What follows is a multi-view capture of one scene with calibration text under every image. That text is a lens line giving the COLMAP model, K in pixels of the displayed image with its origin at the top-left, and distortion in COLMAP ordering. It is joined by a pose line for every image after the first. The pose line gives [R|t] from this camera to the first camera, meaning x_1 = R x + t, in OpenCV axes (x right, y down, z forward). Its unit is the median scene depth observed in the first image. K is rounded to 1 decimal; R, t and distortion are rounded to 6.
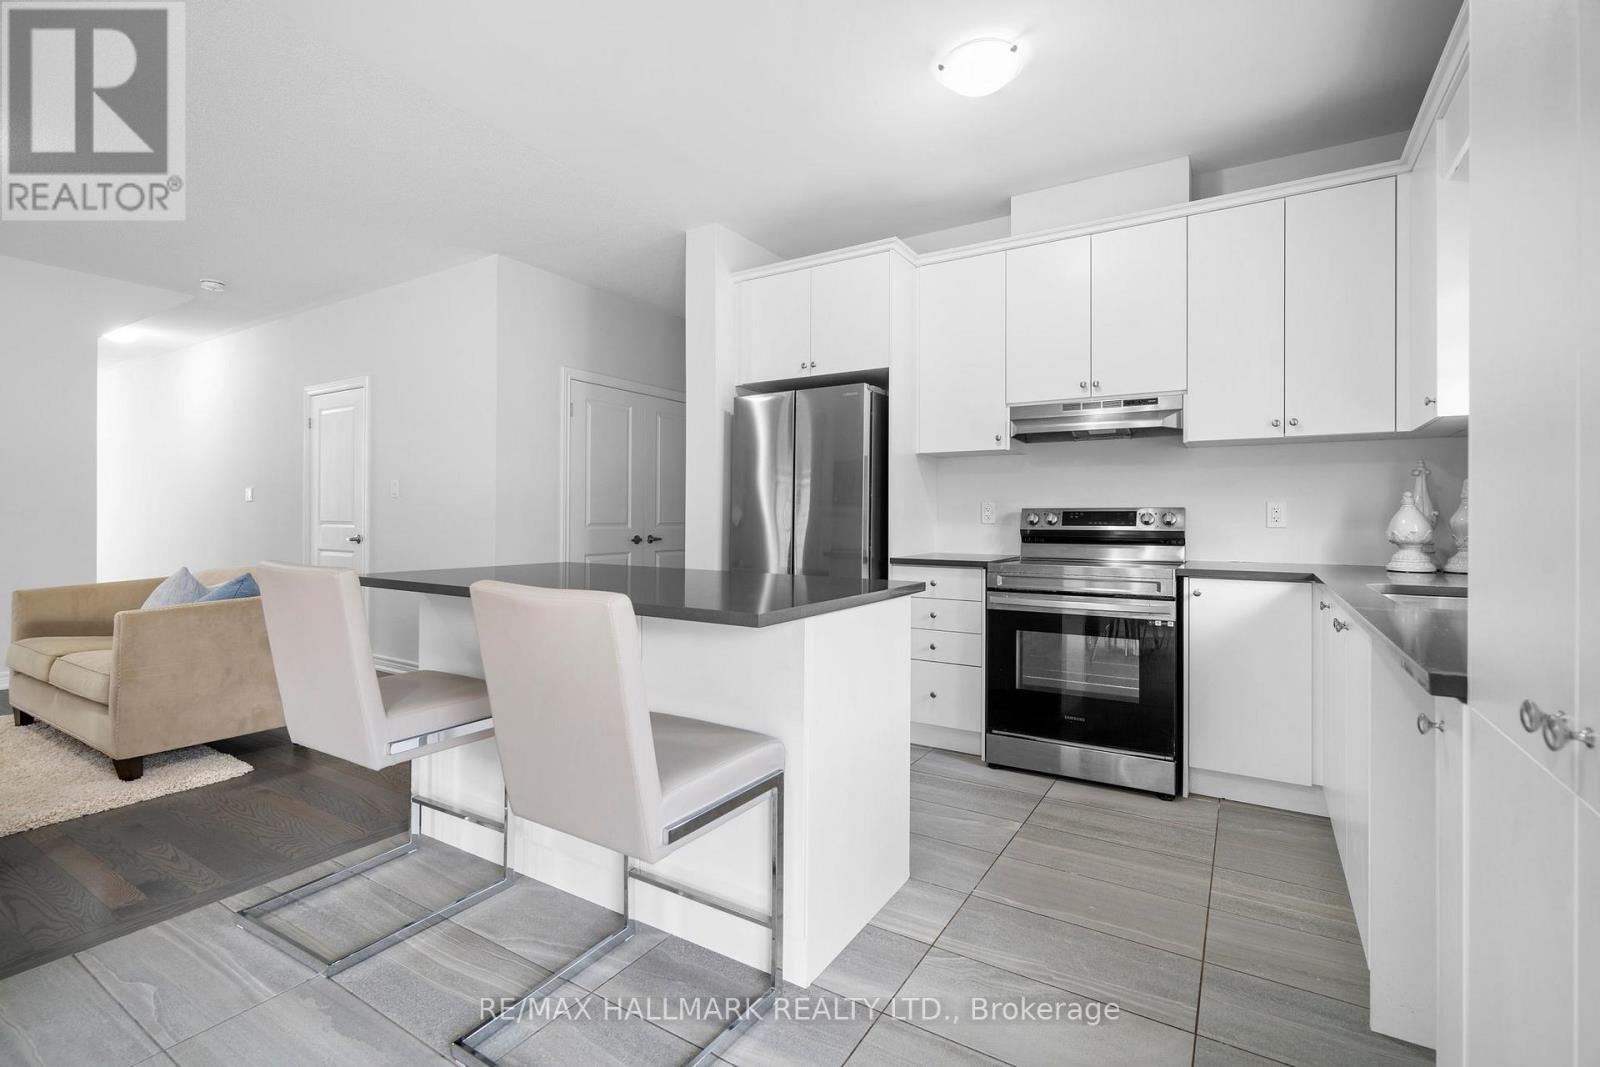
lens RADIAL K [[724.2, 0, 791.9], [0, 724.2, 531.7], [0, 0, 1]] dist [-0.002527, 0.000091]
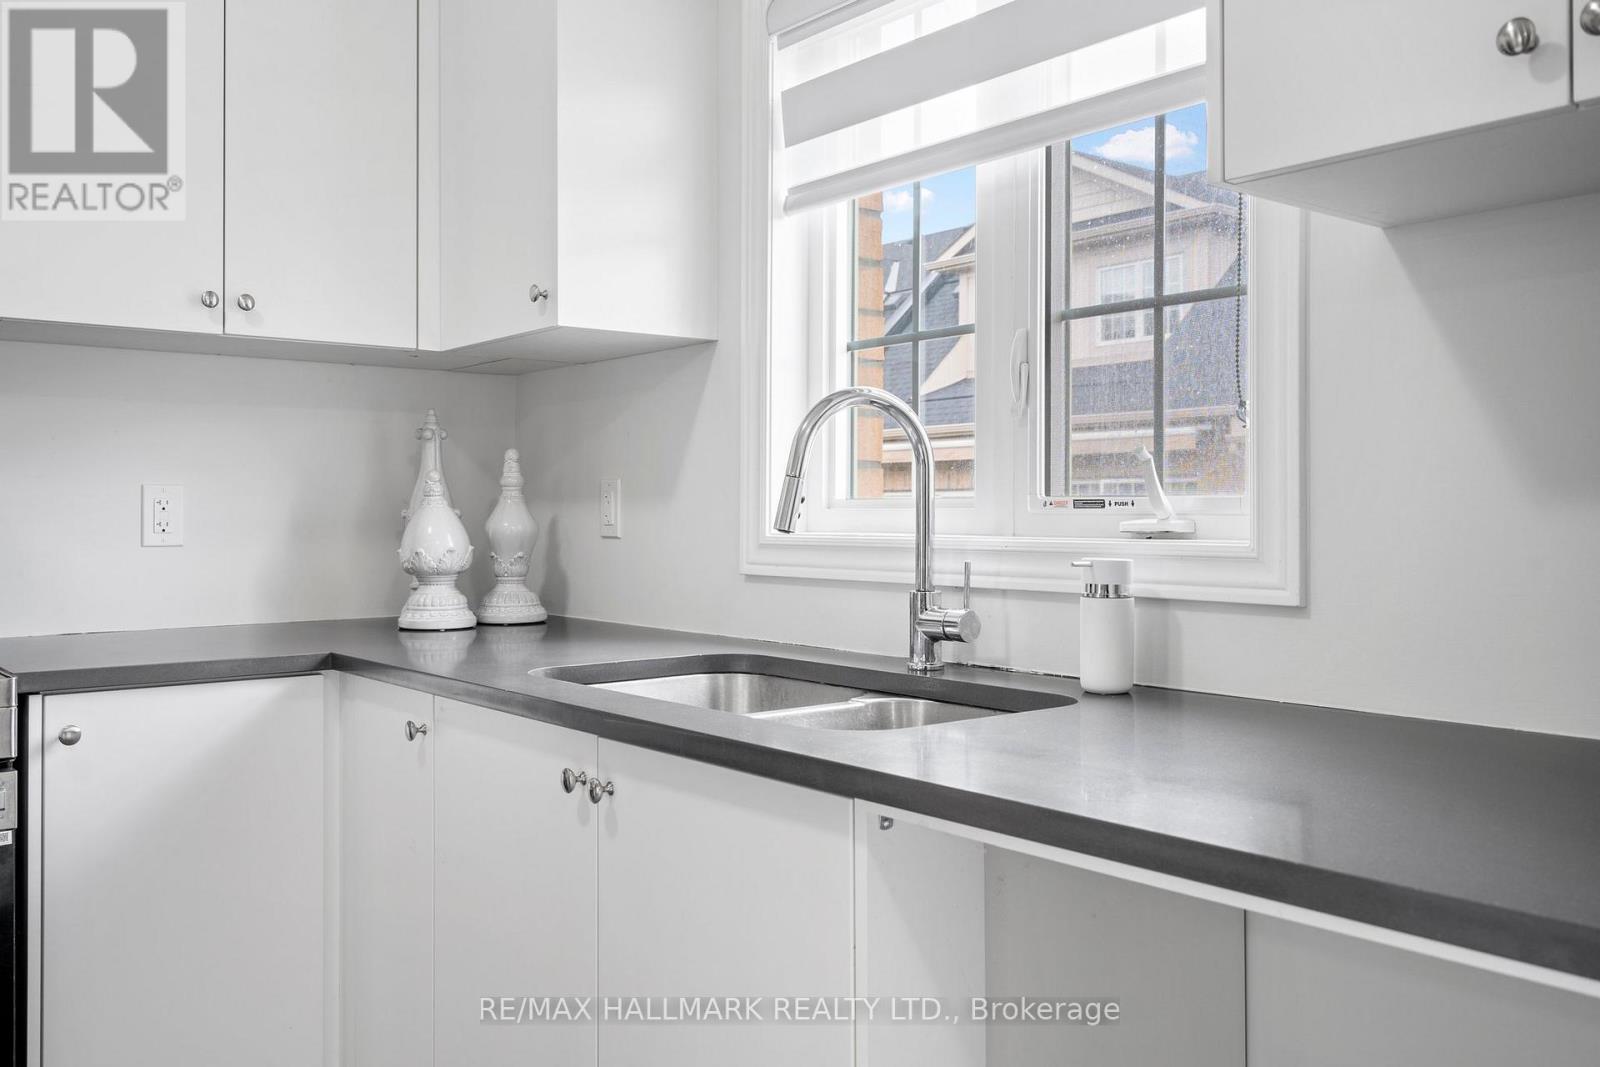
lens RADIAL K [[1373.3, 0, 801.9], [0, 1373.3, 504.9], [0, 0, 1]] dist [0.009668, 0.005075]
pose [[0.322061, -0.000119, 0.946719, 0.021352], [0.020002, 0.999778, -0.006679, -0.016364], [-0.946508, 0.021087, 0.321992, 0.371833]]
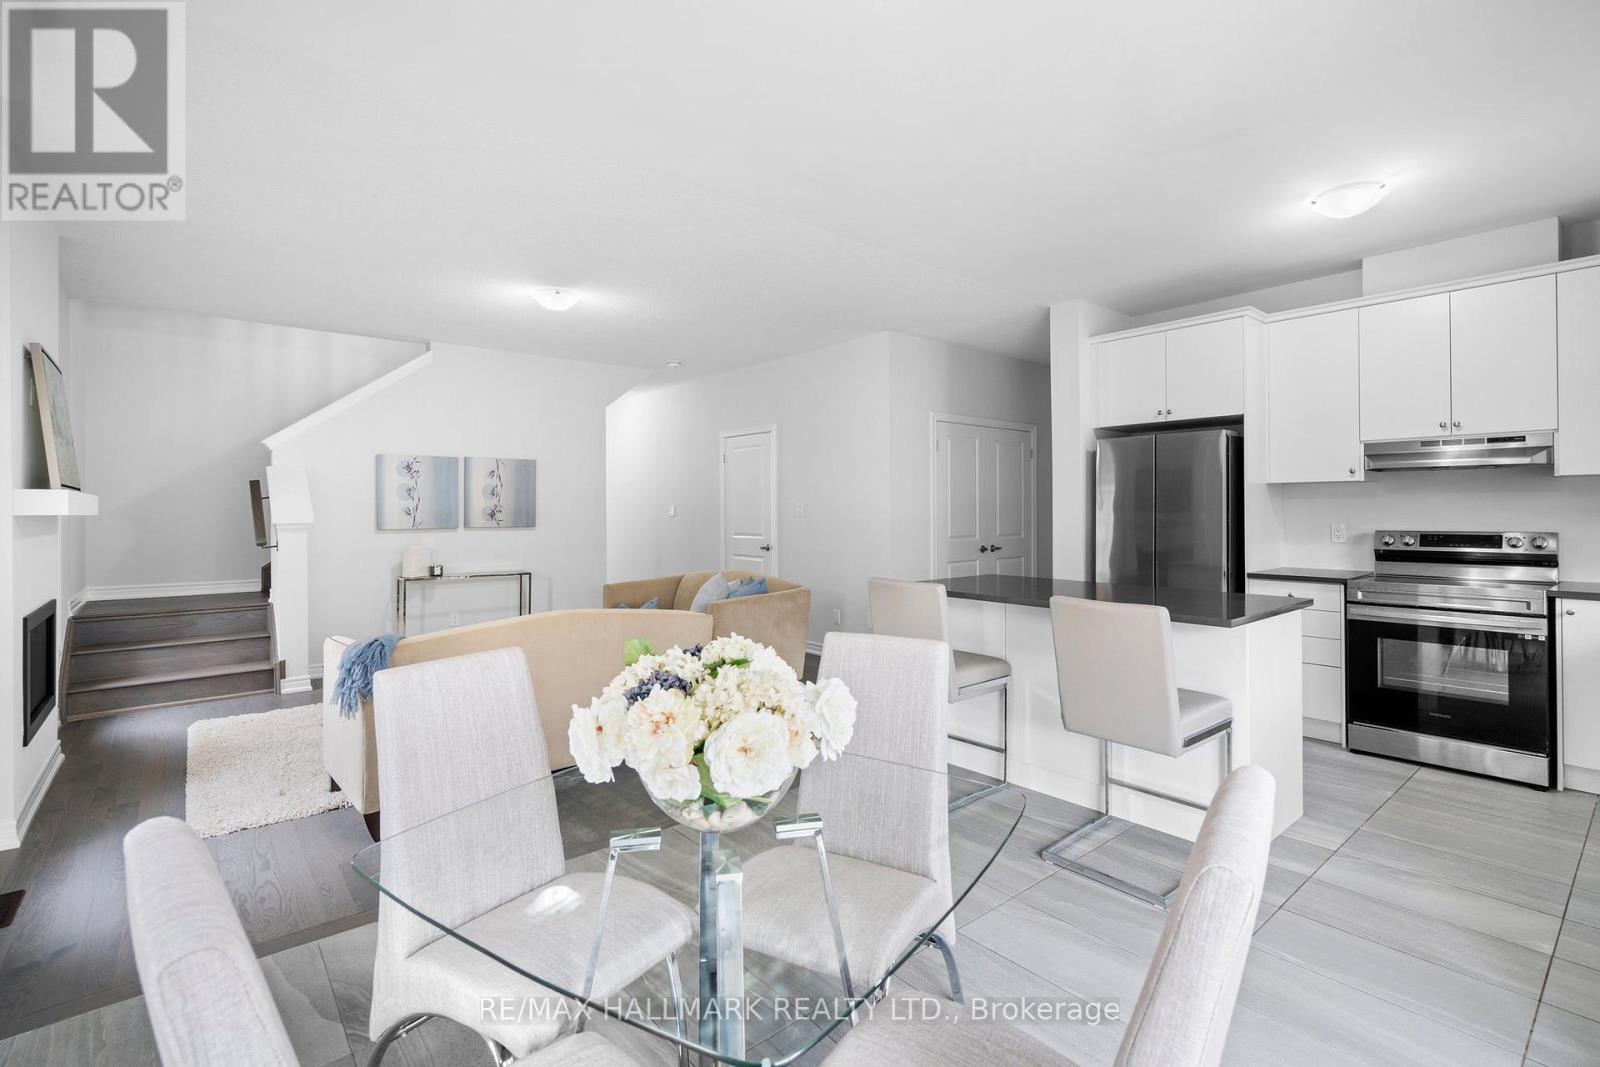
lens RADIAL K [[732.2, 0, 804.6], [0, 732.2, 517.6], [0, 0, 1]] dist [0.000309, 0.000168]
pose [[0.952230, -0.005755, -0.305327, -0.206246], [0.002759, 0.999944, -0.010241, -0.048727], [0.305369, 0.008910, 0.952193, -0.409539]]
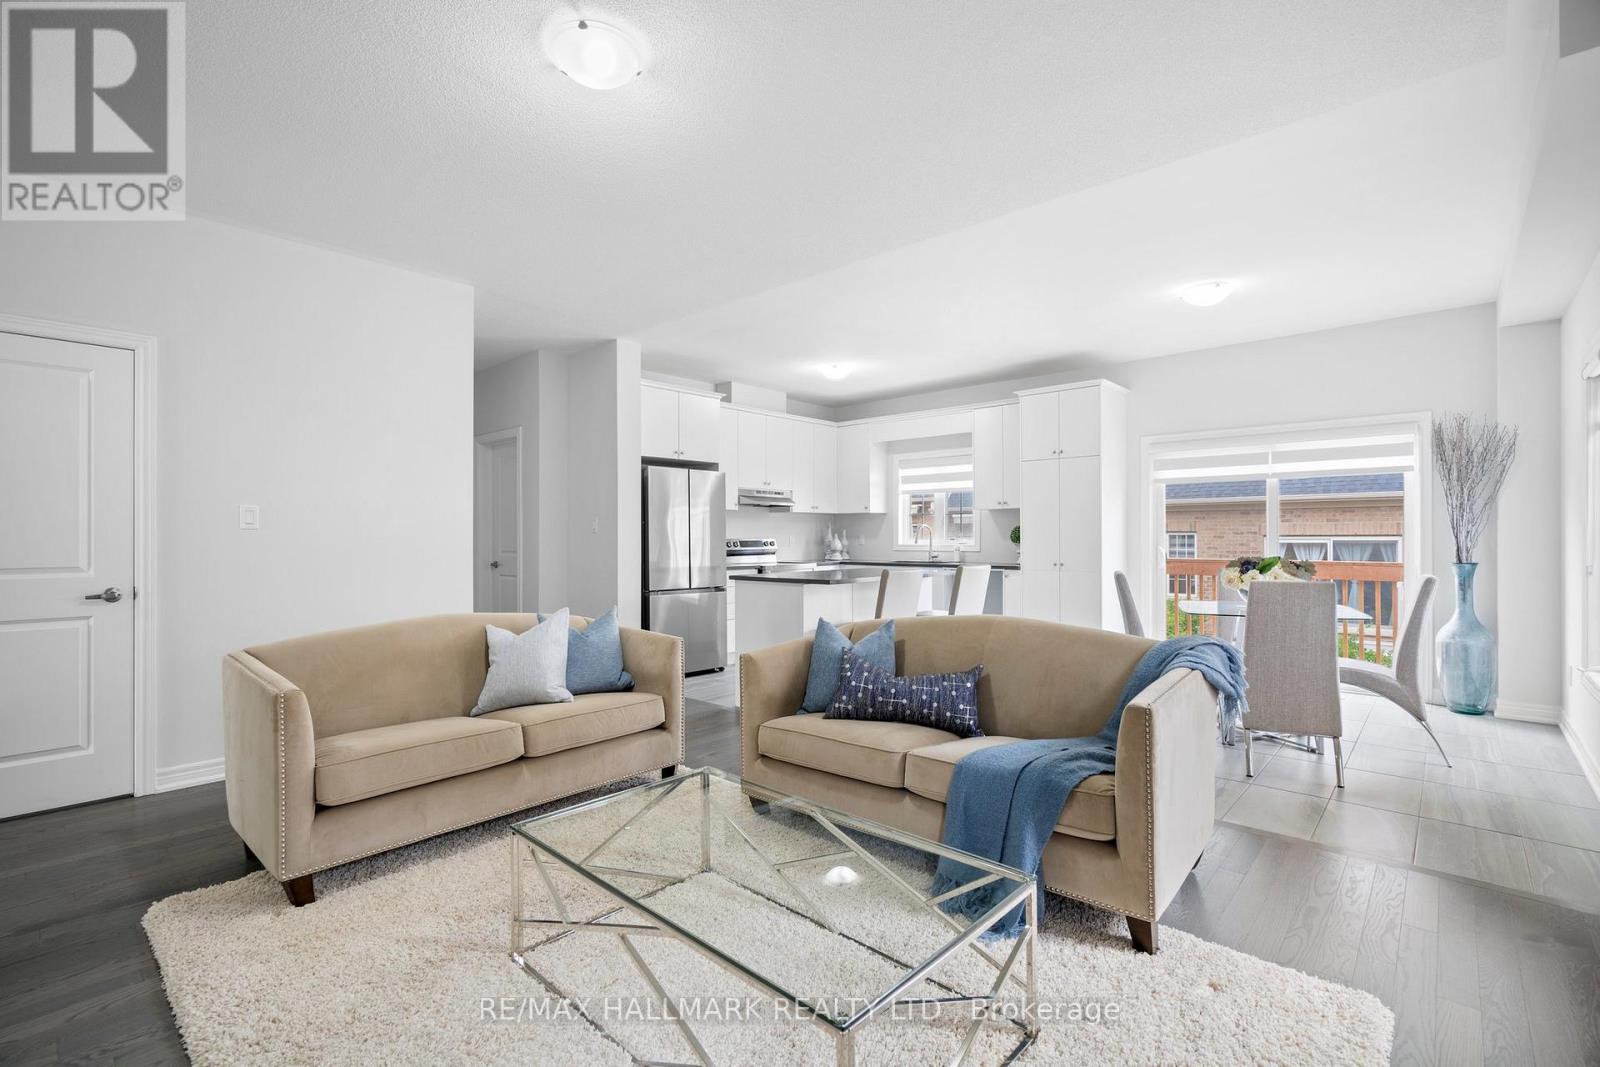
lens RADIAL K [[724.2, 0, 791.9], [0, 724.2, 531.7], [0, 0, 1]] dist [-0.002527, 0.000091]
pose [[0.185477, 0.000890, 0.982648, -1.777004], [0.021876, 0.999748, -0.005035, -0.043415], [-0.982405, 0.022431, 0.185411, 0.517980]]
